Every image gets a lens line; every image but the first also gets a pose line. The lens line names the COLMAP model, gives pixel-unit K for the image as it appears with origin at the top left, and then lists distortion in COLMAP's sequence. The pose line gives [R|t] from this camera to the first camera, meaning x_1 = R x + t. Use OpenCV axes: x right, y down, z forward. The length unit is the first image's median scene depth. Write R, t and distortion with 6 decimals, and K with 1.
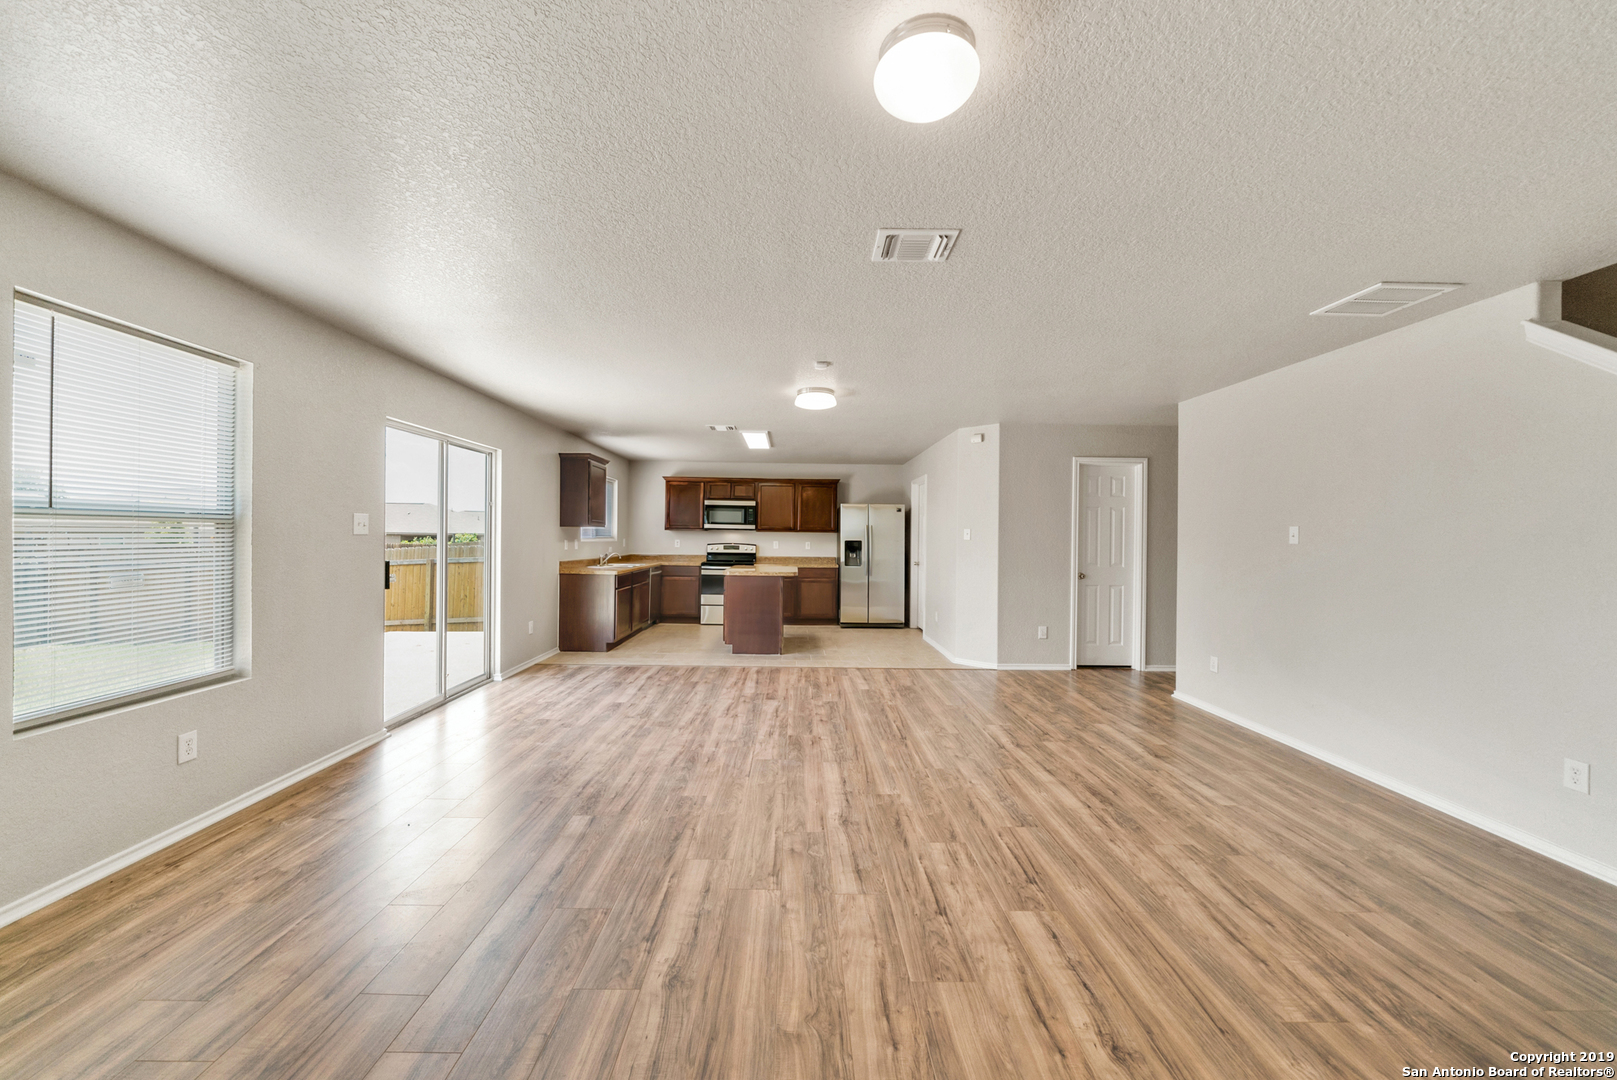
lens RADIAL K [[601.8, 0, 798.1], [0, 601.8, 540.1], [0, 0, 1]] dist [-0.005097, -0.000228]
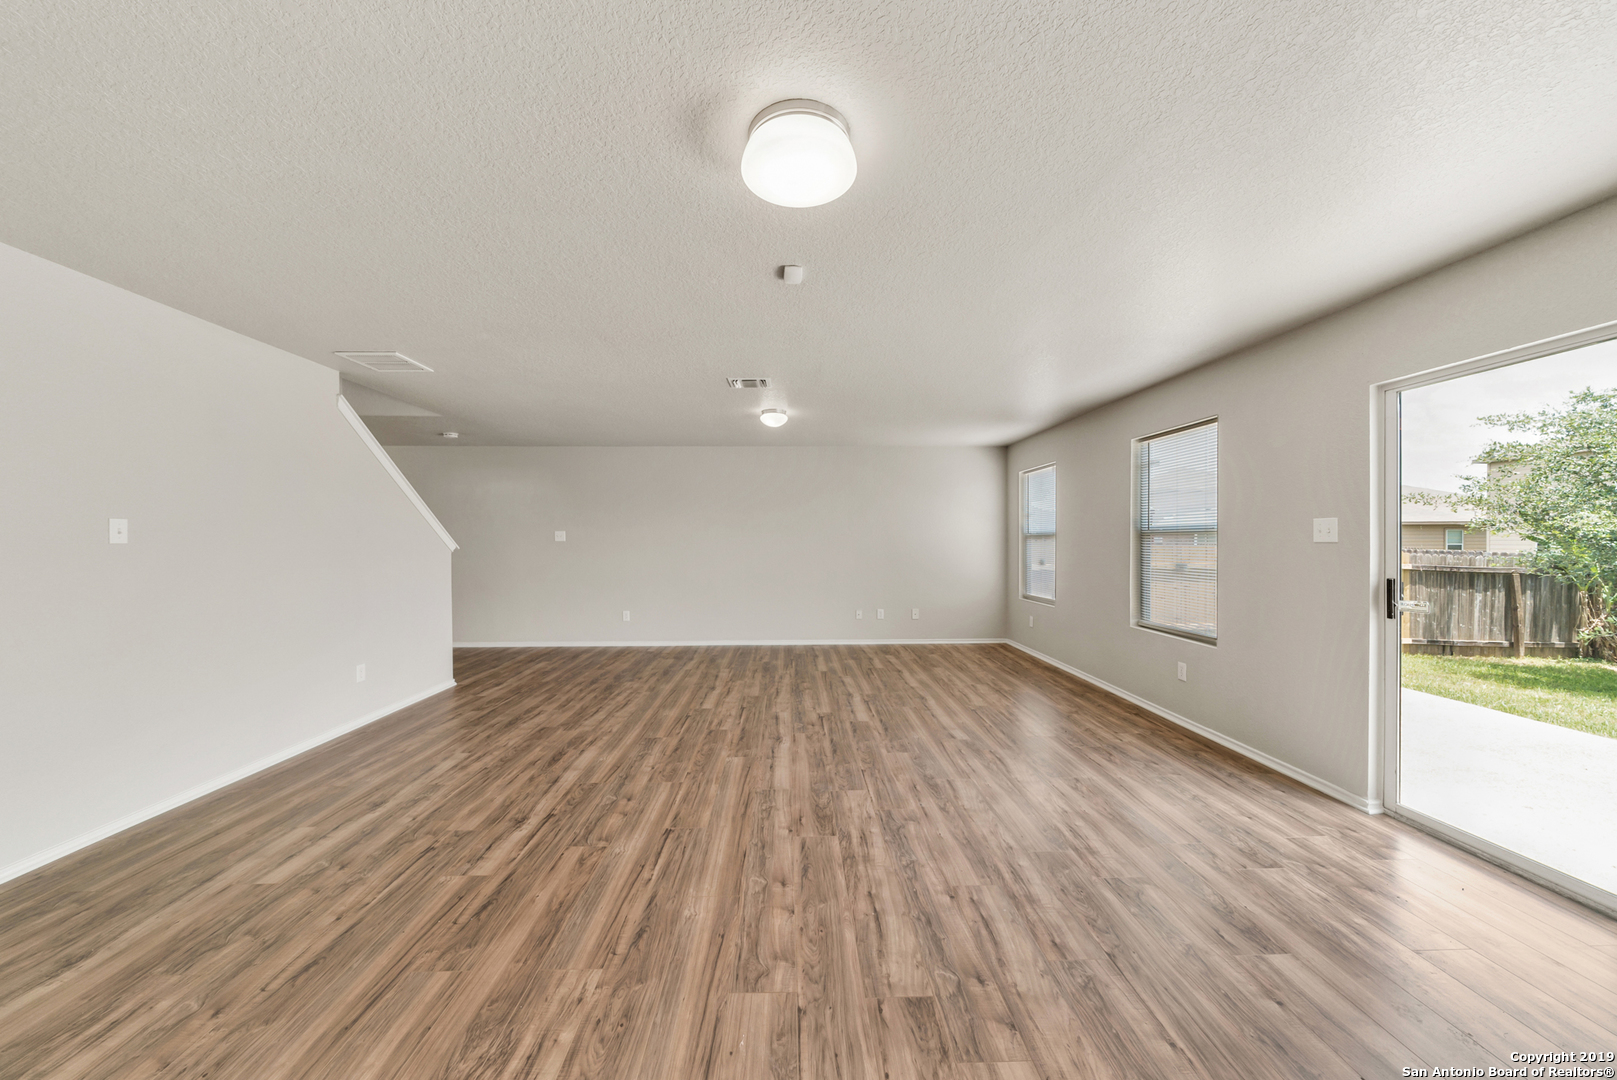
lens RADIAL K [[552.2, 0, 799.5], [0, 552.2, 541.3], [0, 0, 1]] dist [-0.005555, -0.000249]
pose [[-0.999756, -0.010207, -0.019583, 0.042875], [-0.010413, 0.999891, 0.010476, -0.011202], [0.019474, 0.010678, -0.999753, 1.707243]]
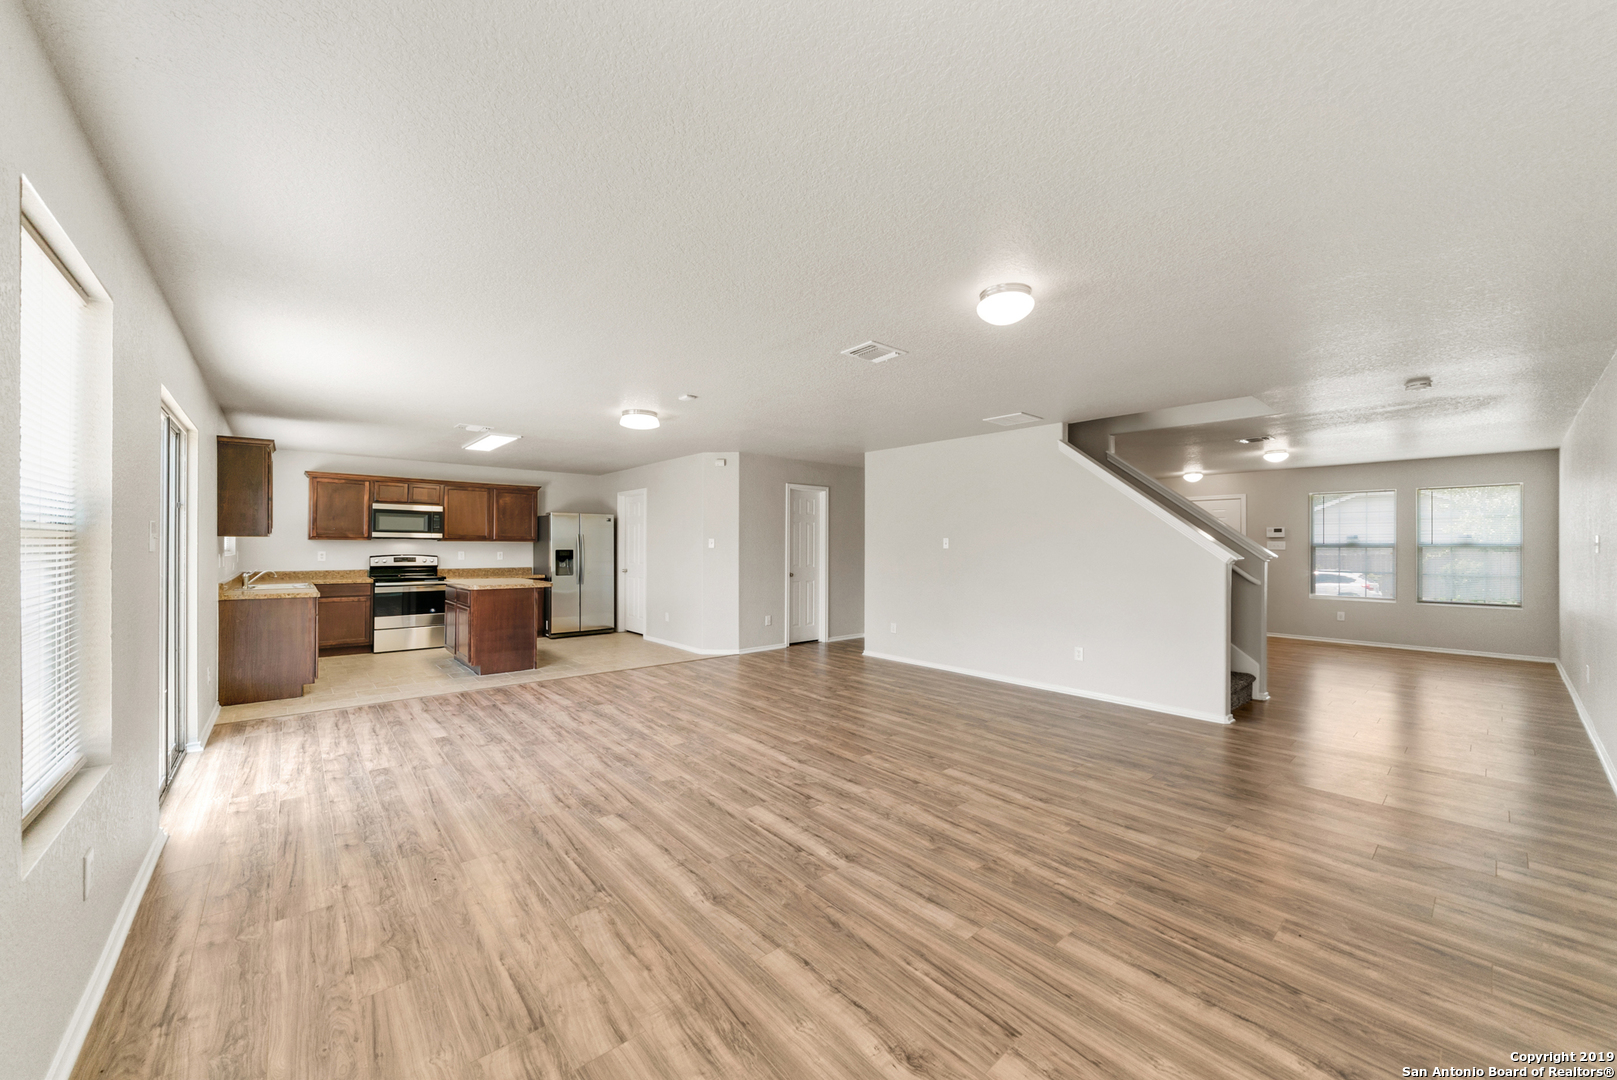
lens RADIAL K [[601.8, 0, 798.1], [0, 601.8, 540.1], [0, 0, 1]] dist [-0.005097, -0.000228]
pose [[0.766213, -0.002997, 0.642579, -0.576866], [0.010081, 0.999922, -0.007356, -0.008603], [-0.642507, 0.012114, 0.766184, -0.016603]]
